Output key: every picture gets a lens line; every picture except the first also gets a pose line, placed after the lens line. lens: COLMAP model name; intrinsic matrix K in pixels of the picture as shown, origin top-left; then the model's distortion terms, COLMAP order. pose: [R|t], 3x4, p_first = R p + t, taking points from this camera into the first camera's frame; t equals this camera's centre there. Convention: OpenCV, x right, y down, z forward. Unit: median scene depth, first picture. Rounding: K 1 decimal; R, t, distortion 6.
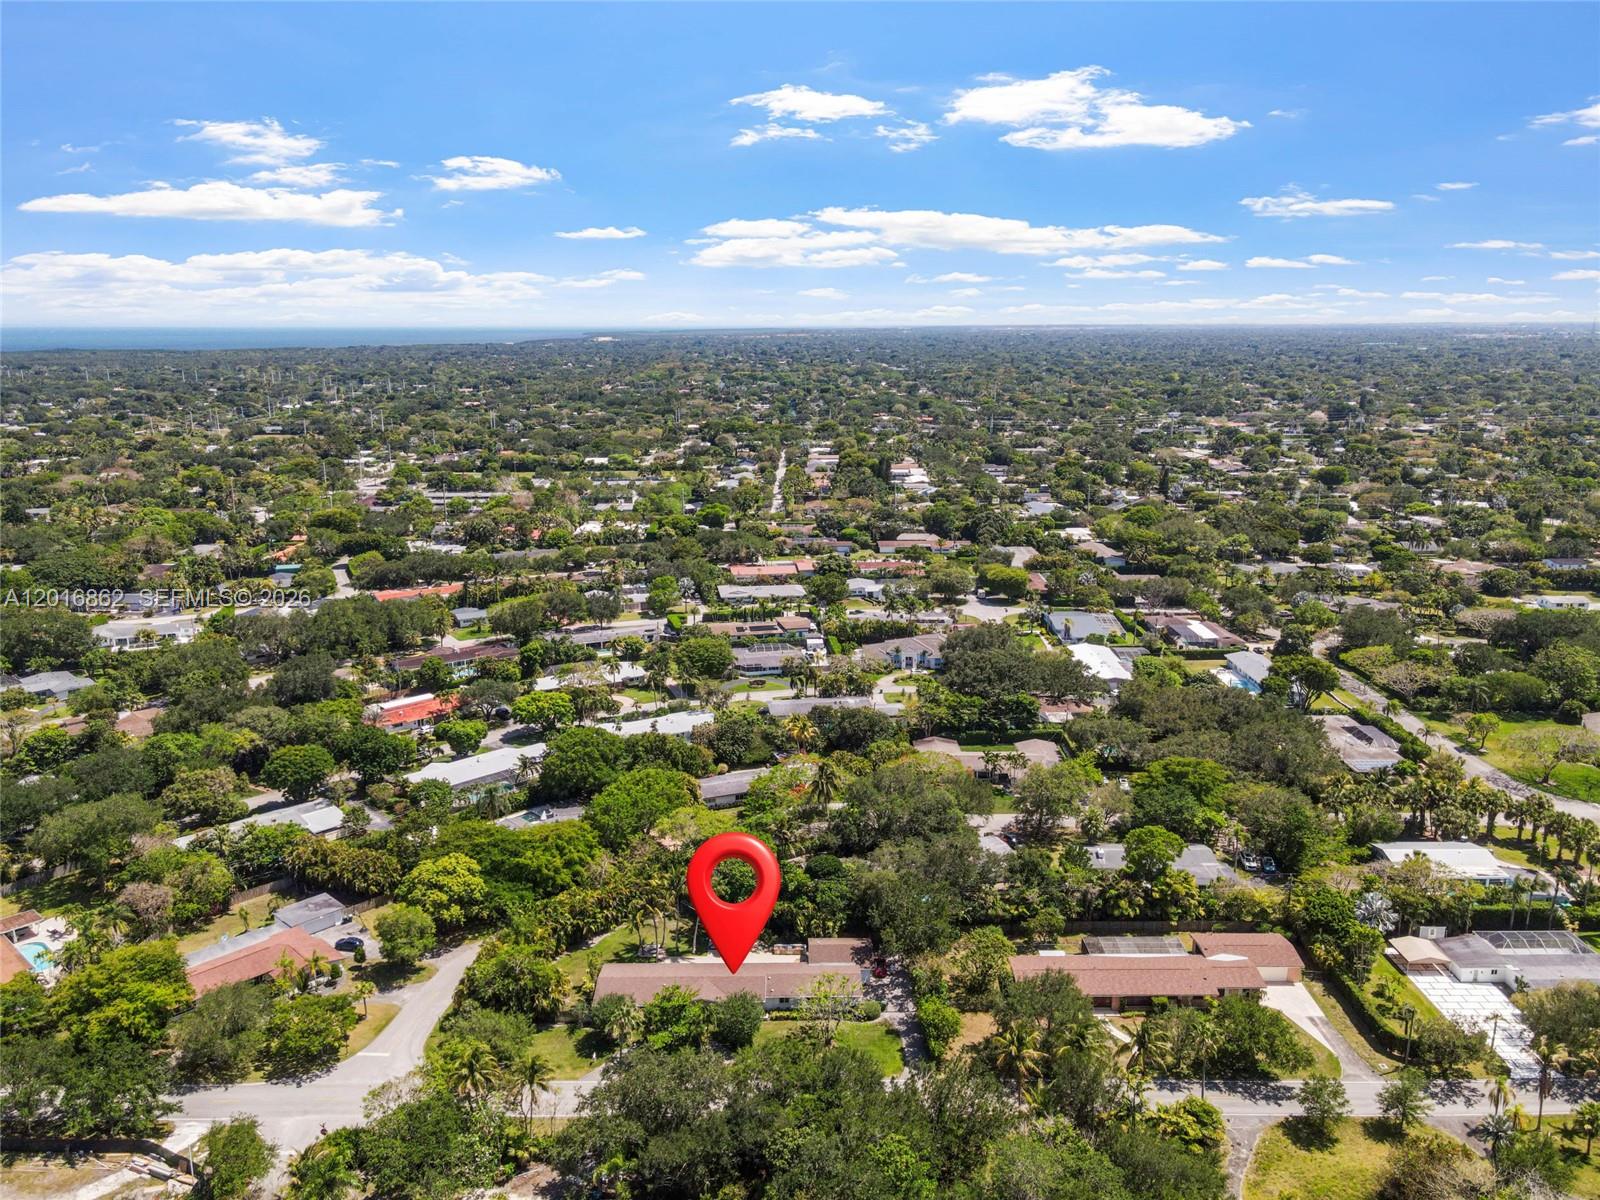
lens RADIAL K [[1227.6, 0, 799.5], [0, 1227.6, 579.4], [0, 0, 1]] dist [-0.001894, 0.003341]
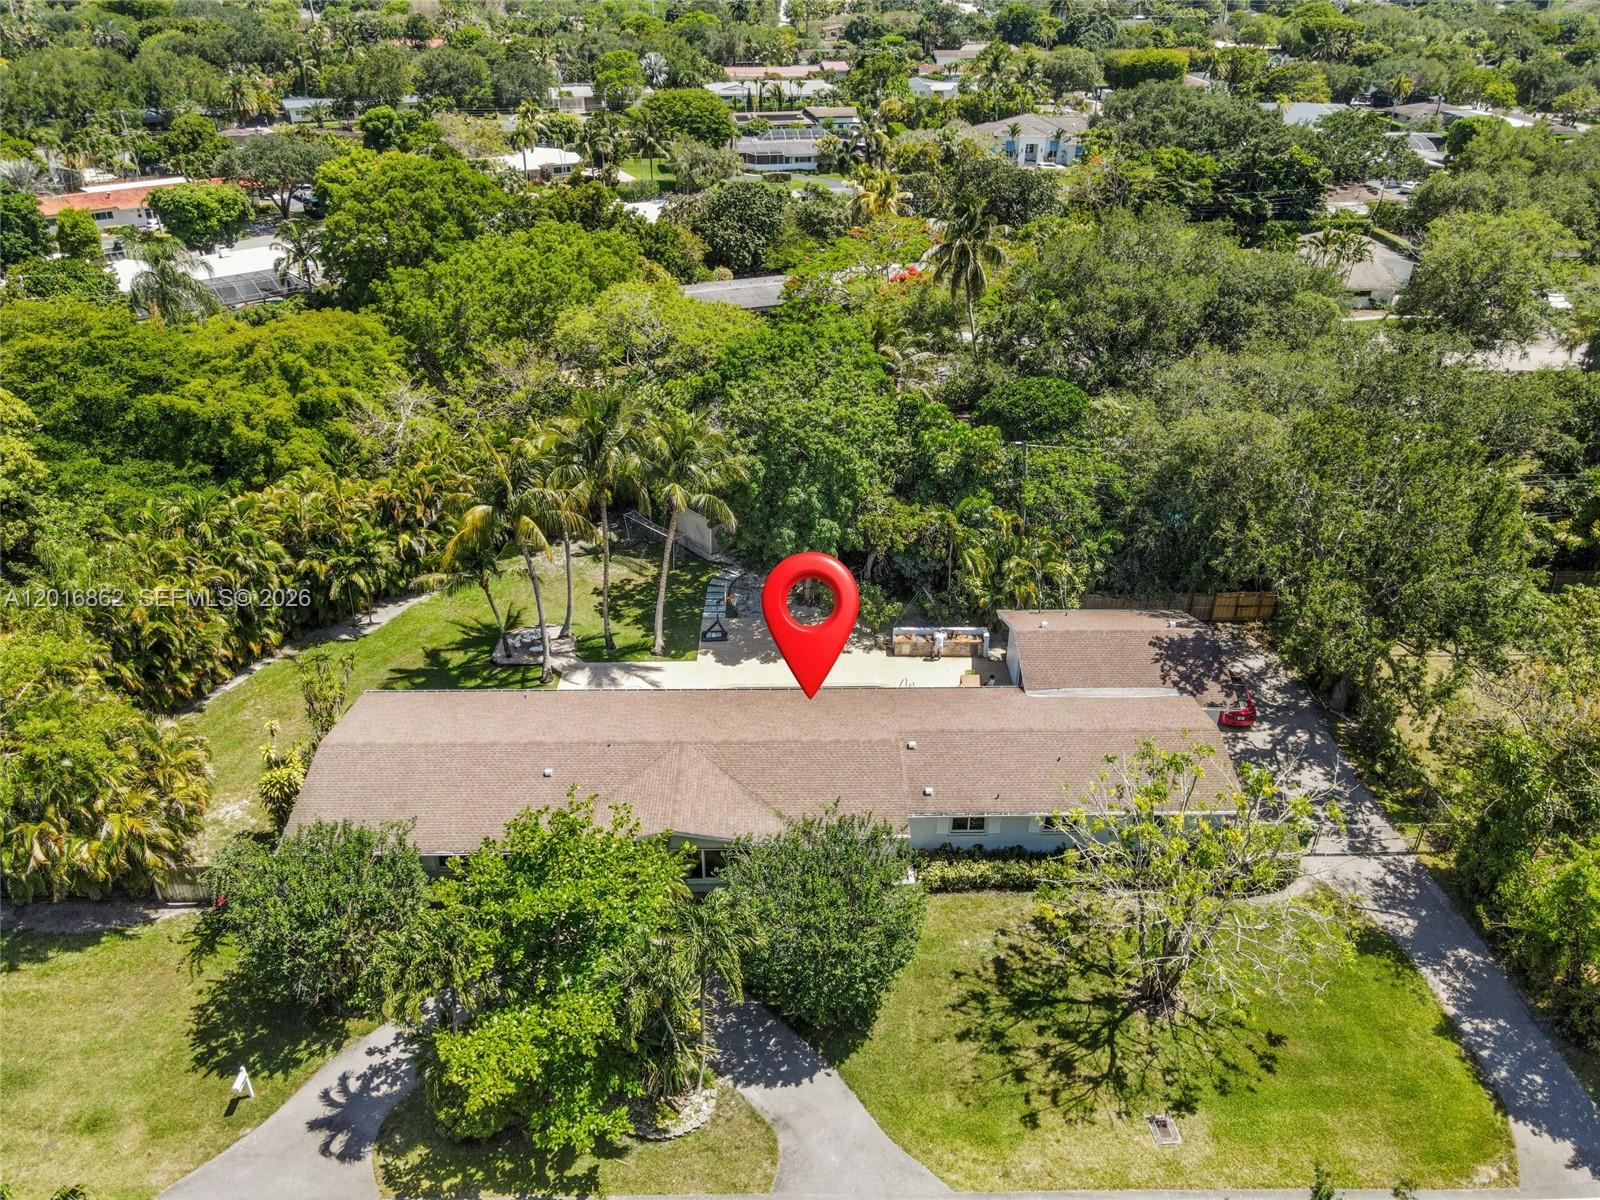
lens RADIAL K [[1111.7, 0, 802.8], [0, 1111.7, 604.4], [0, 0, 1]] dist [-0.001314, 0.001874]
pose [[0.999817, -0.000583, 0.019118, -0.051014], [-0.004929, 0.957917, 0.287005, 0.200281], [-0.018480, -0.287046, 0.957738, 0.698270]]
